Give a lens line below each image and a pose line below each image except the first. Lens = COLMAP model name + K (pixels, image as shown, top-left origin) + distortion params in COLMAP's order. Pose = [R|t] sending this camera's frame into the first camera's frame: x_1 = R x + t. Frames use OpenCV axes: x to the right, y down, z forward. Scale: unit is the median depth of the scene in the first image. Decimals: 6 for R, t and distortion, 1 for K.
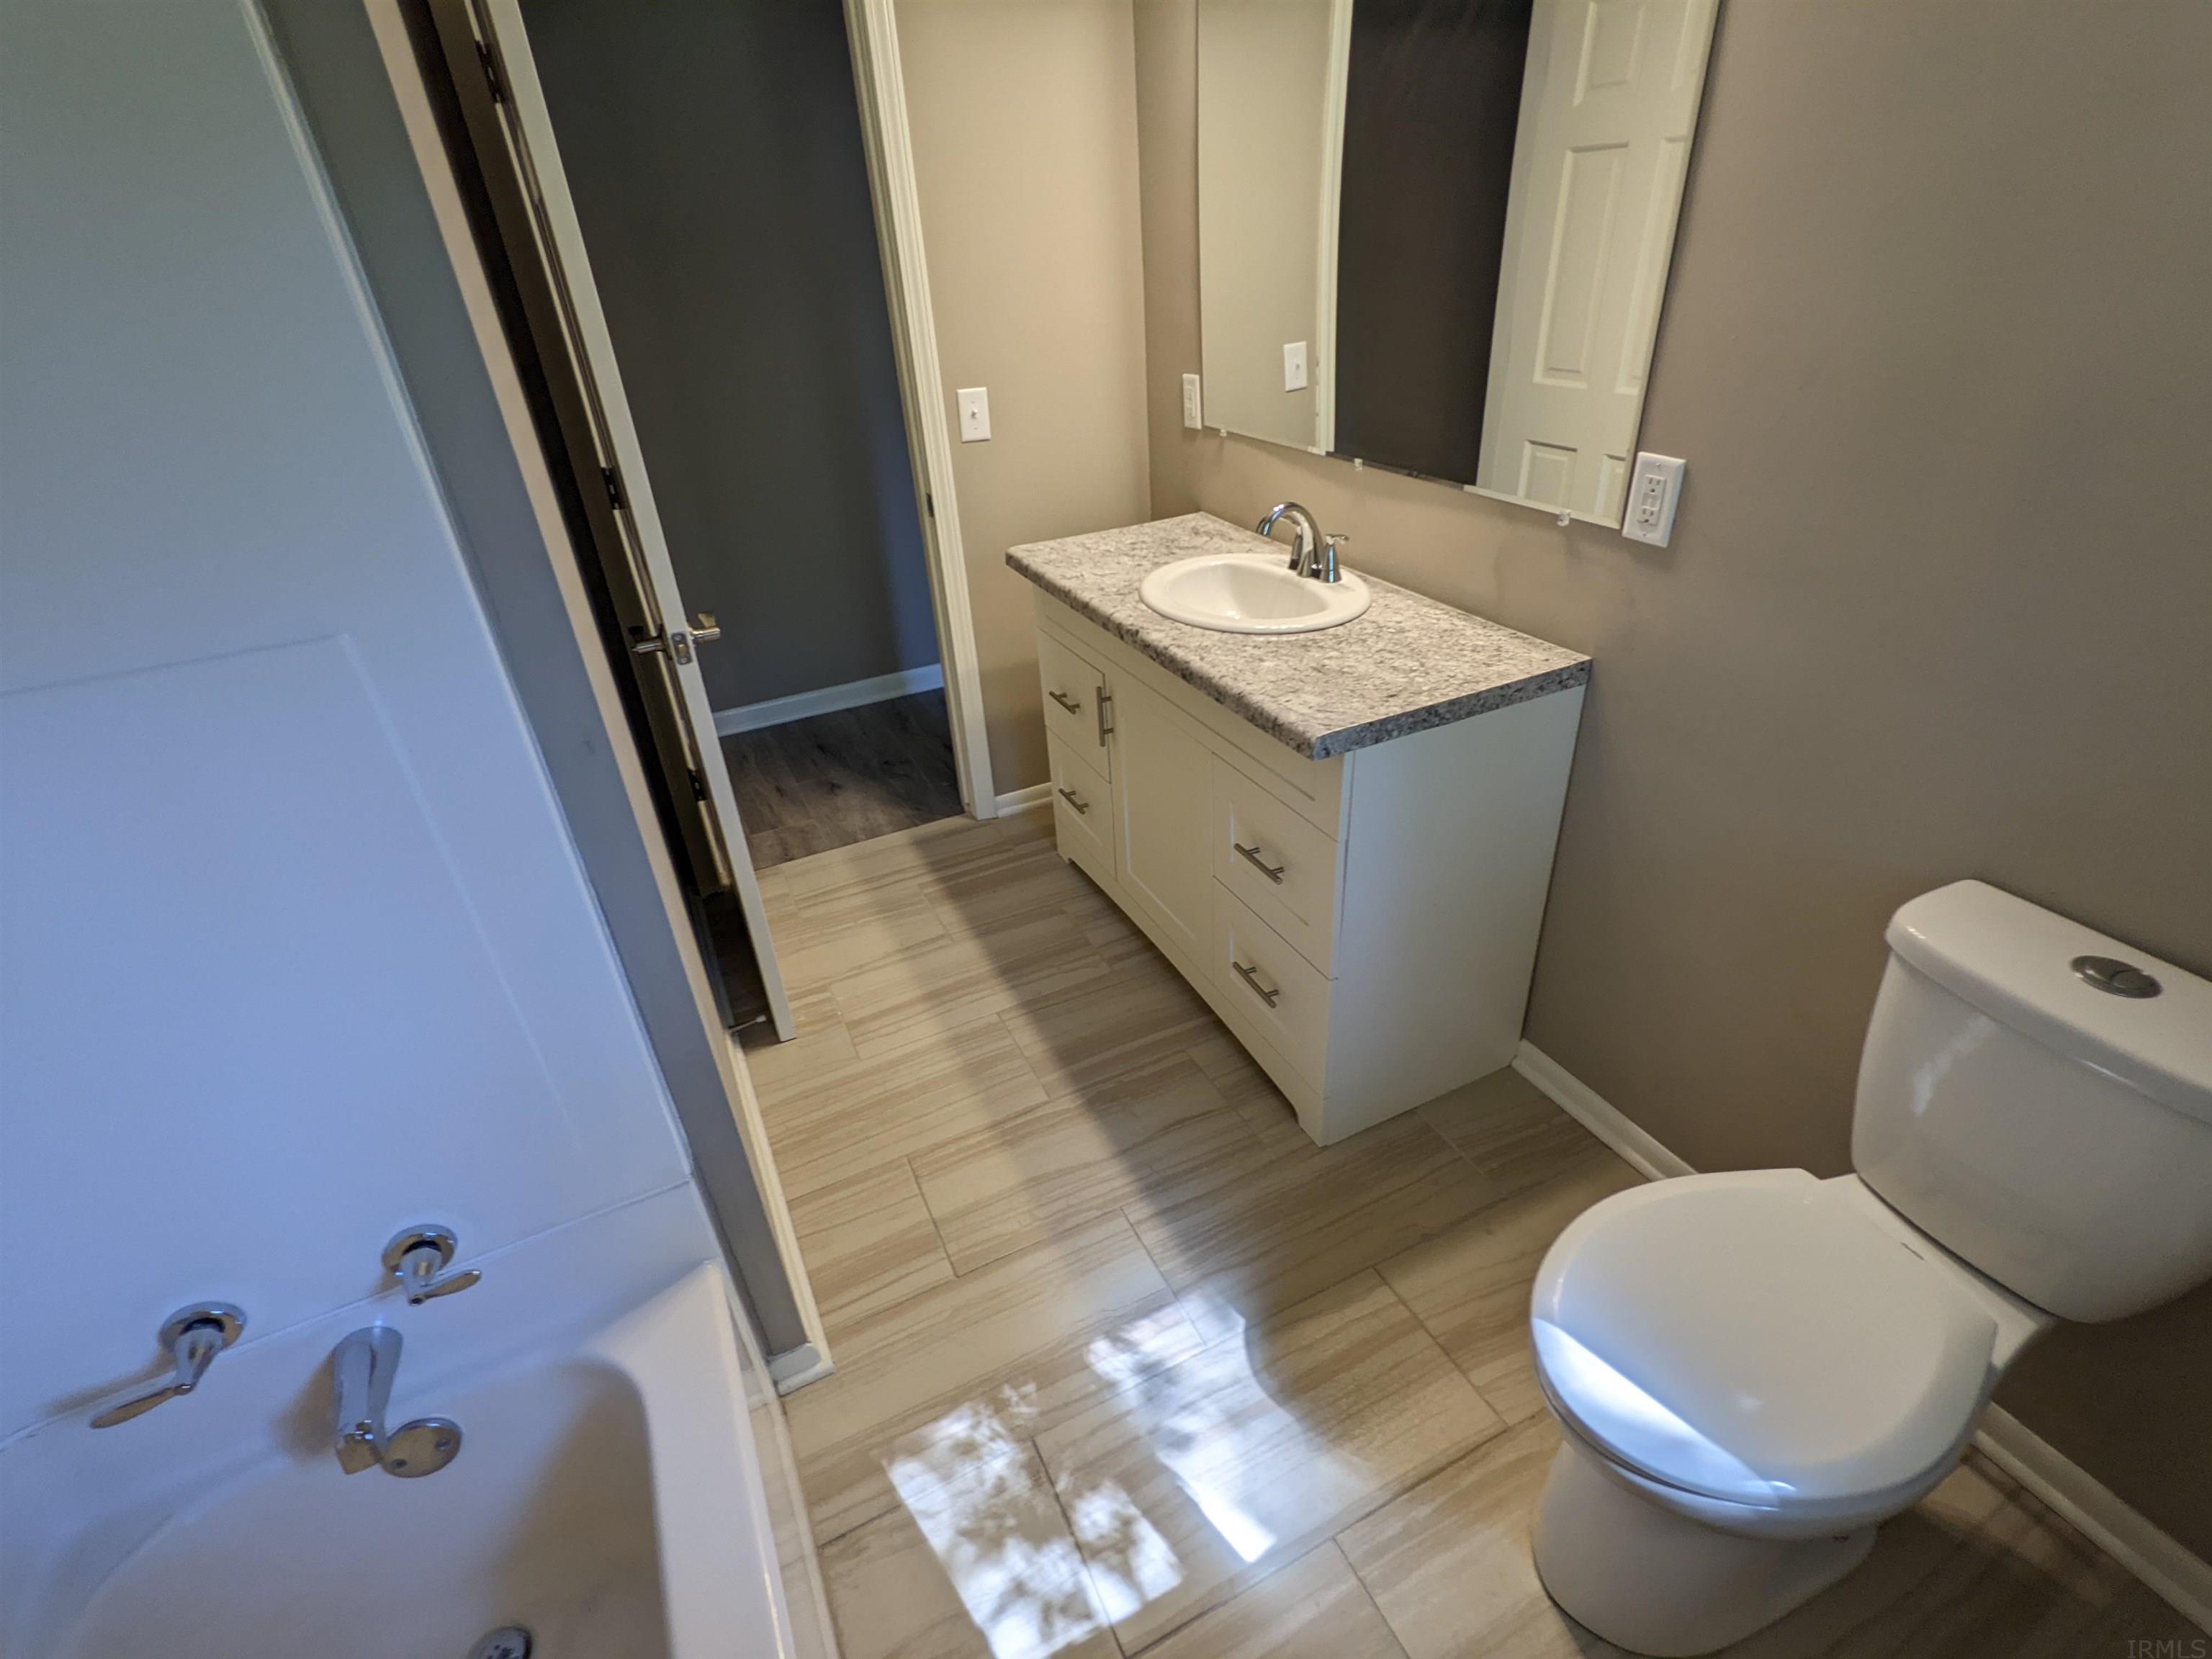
lens RADIAL K [[1044.7, 0, 1106.0], [0, 1044.7, 829.5], [0, 0, 1]] dist [0.002509, -0.000033]
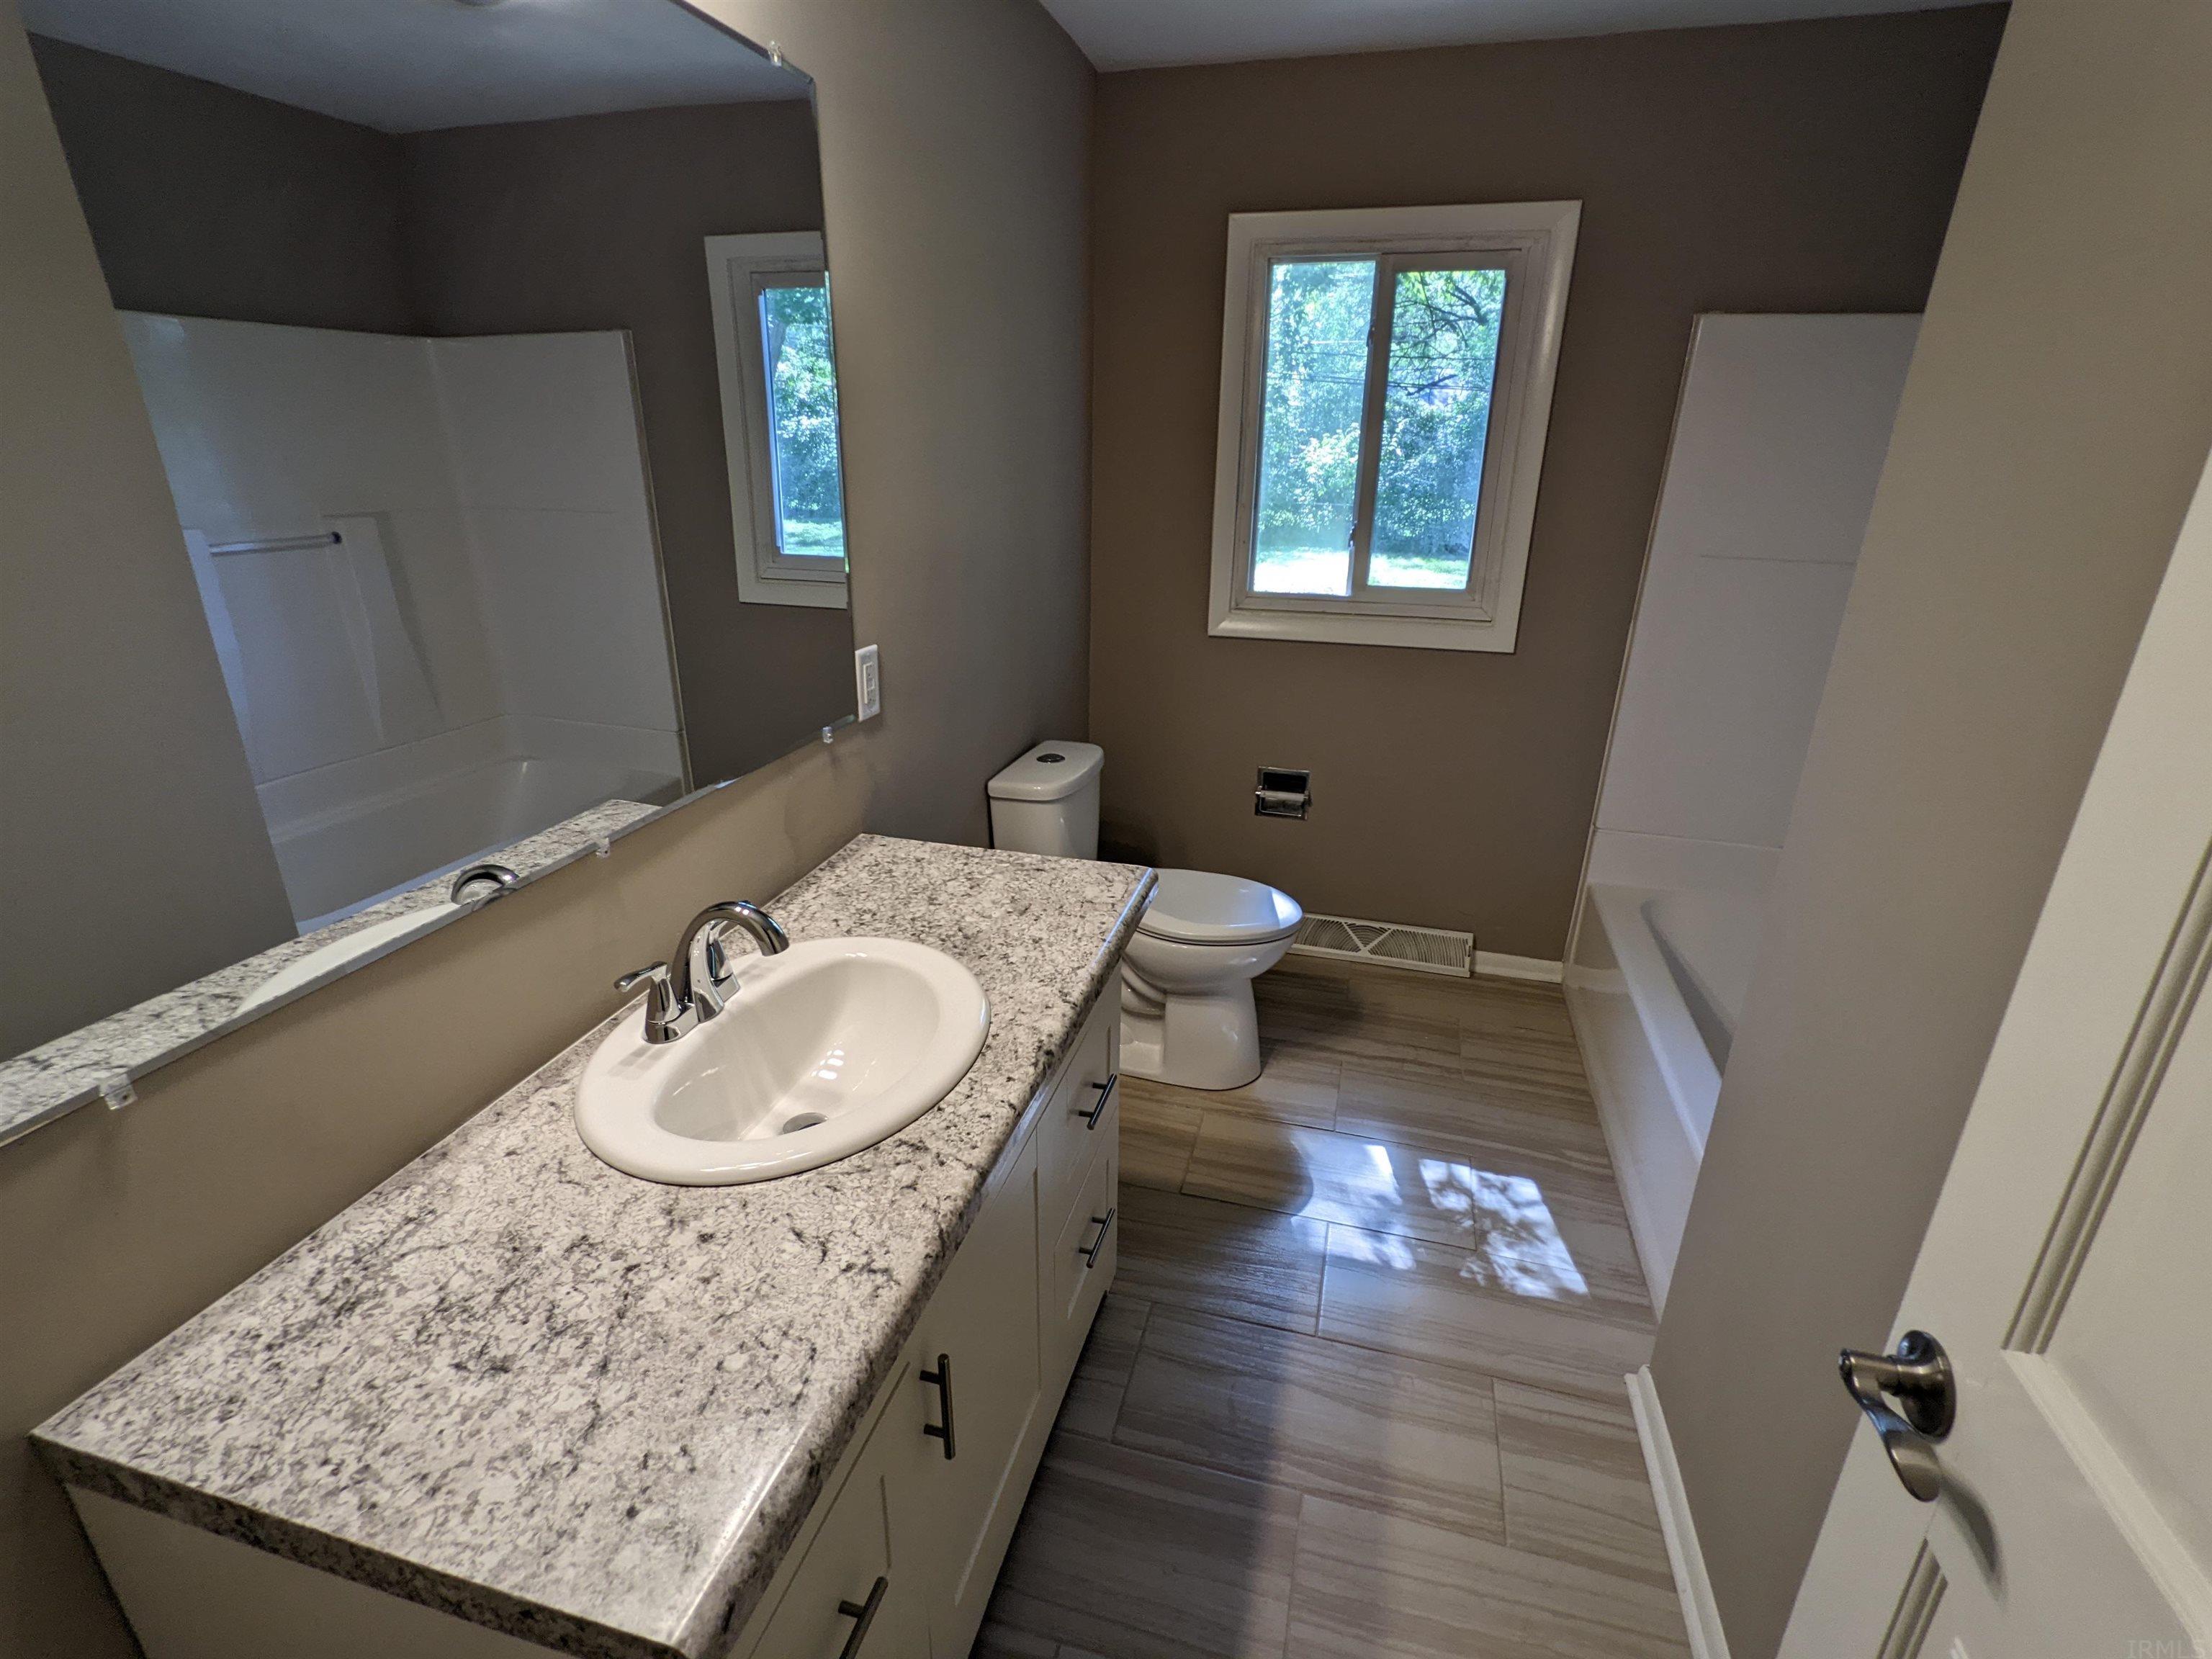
lens RADIAL K [[1044.7, 0, 1106.0], [0, 1044.7, 829.5], [0, 0, 1]] dist [0.002509, -0.000033]
pose [[-0.749744, -0.188607, 0.634280, -0.421622], [0.361803, 0.685725, 0.631570, -0.758459], [-0.554060, 0.703000, -0.445880, 1.324636]]
